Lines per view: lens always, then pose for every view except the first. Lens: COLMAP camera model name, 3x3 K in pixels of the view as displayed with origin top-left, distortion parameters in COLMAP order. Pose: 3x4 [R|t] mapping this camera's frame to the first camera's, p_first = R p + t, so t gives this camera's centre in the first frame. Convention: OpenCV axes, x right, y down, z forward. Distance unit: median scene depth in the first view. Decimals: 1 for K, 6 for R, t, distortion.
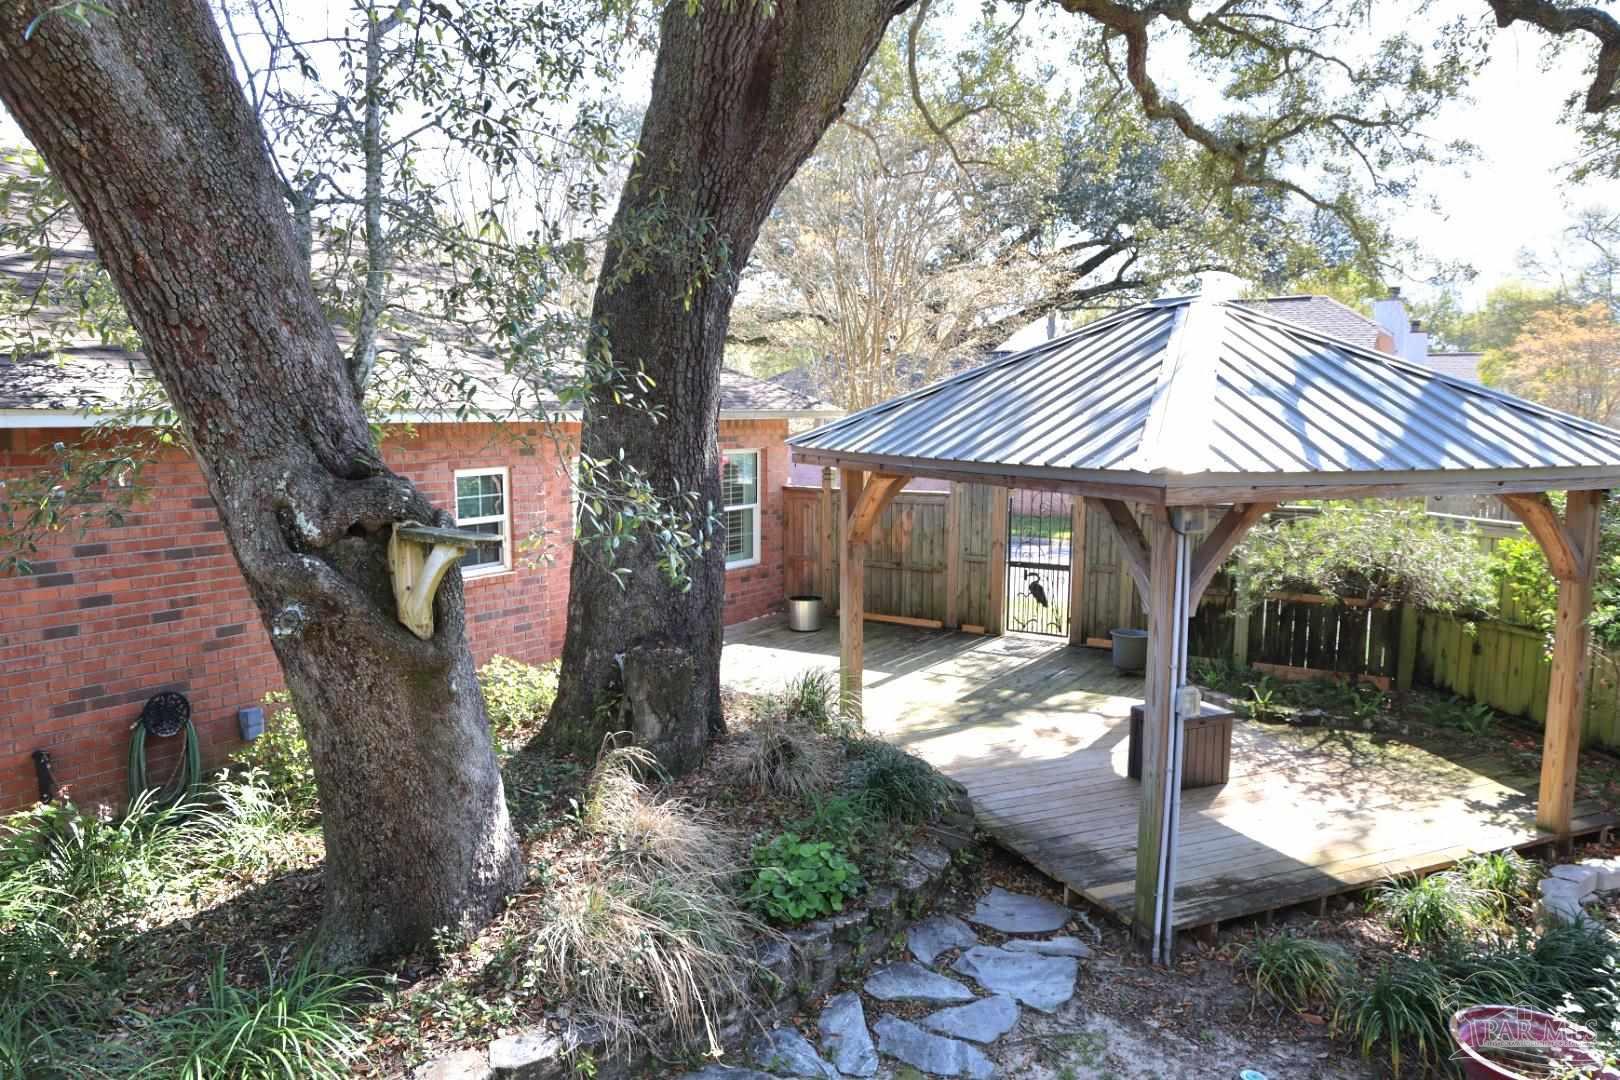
lens RADIAL K [[1114.5, 0, 821.3], [0, 1114.5, 538.7], [0, 0, 1]] dist [-0.054085, -0.000677]
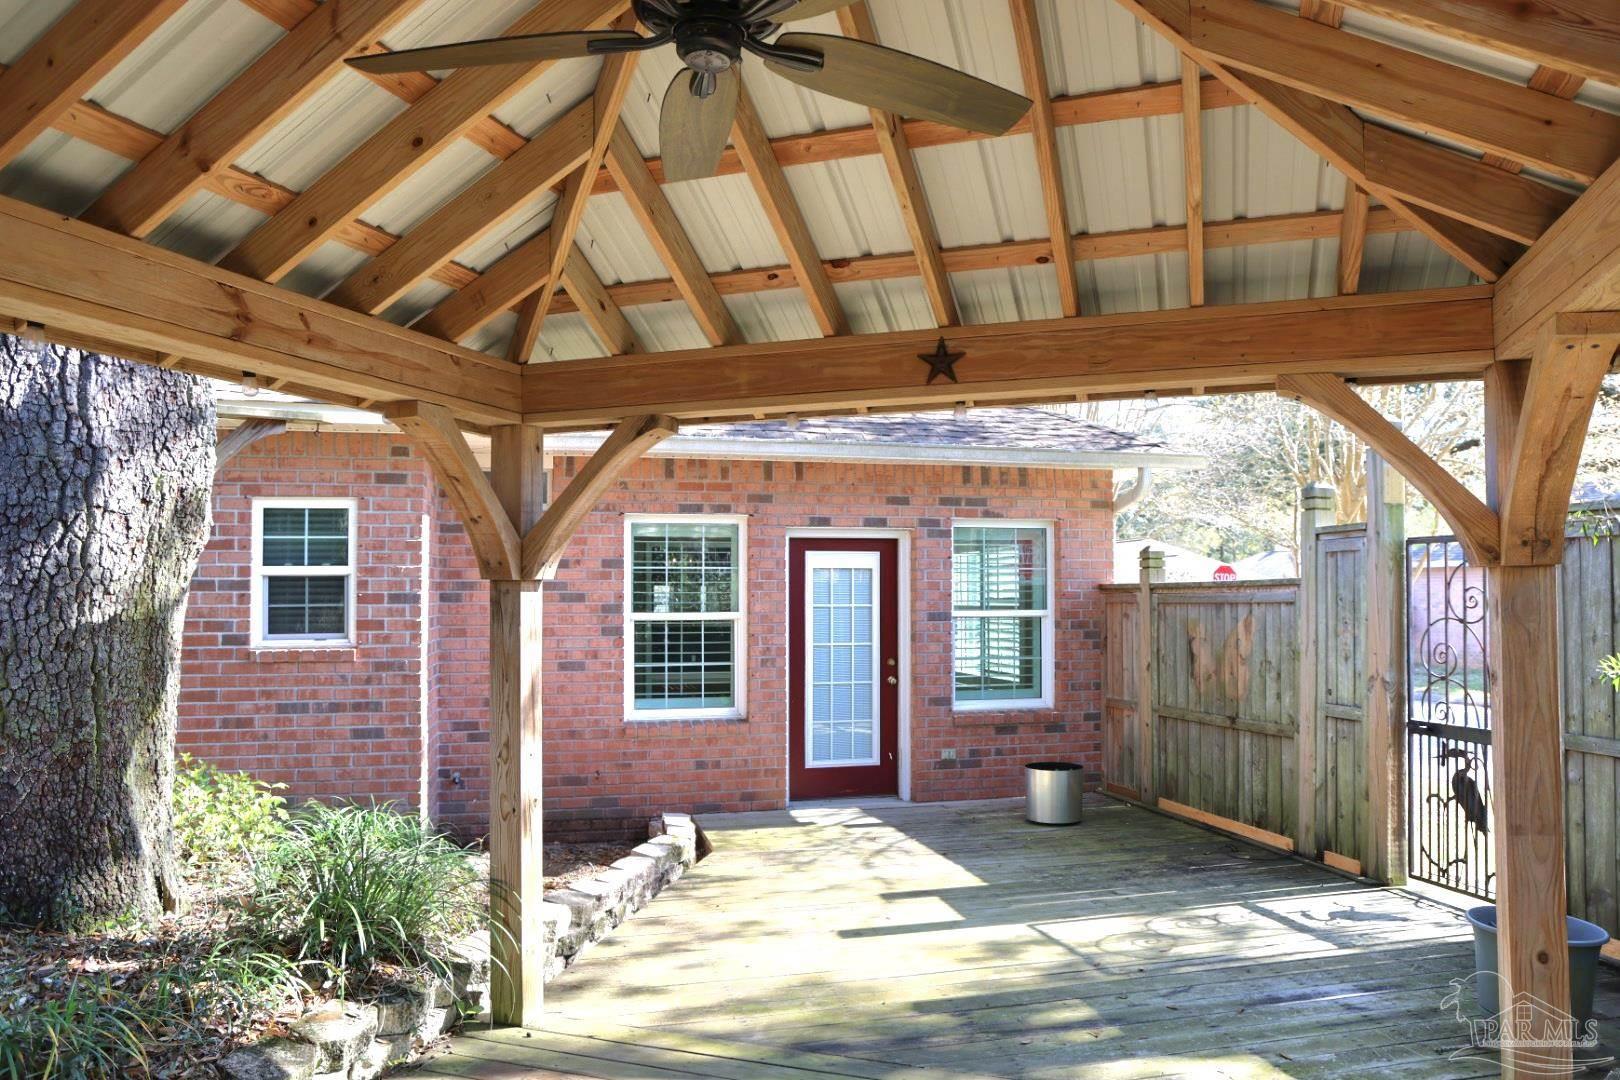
lens RADIAL K [[1114.5, 0, 821.3], [0, 1114.5, 538.7], [0, 0, 1]] dist [-0.054085, -0.000677]
pose [[0.732850, -0.039137, -0.679264, 0.301400], [-0.072996, 0.988060, -0.135683, 0.025185], [0.676463, 0.149018, 0.721243, 0.508764]]
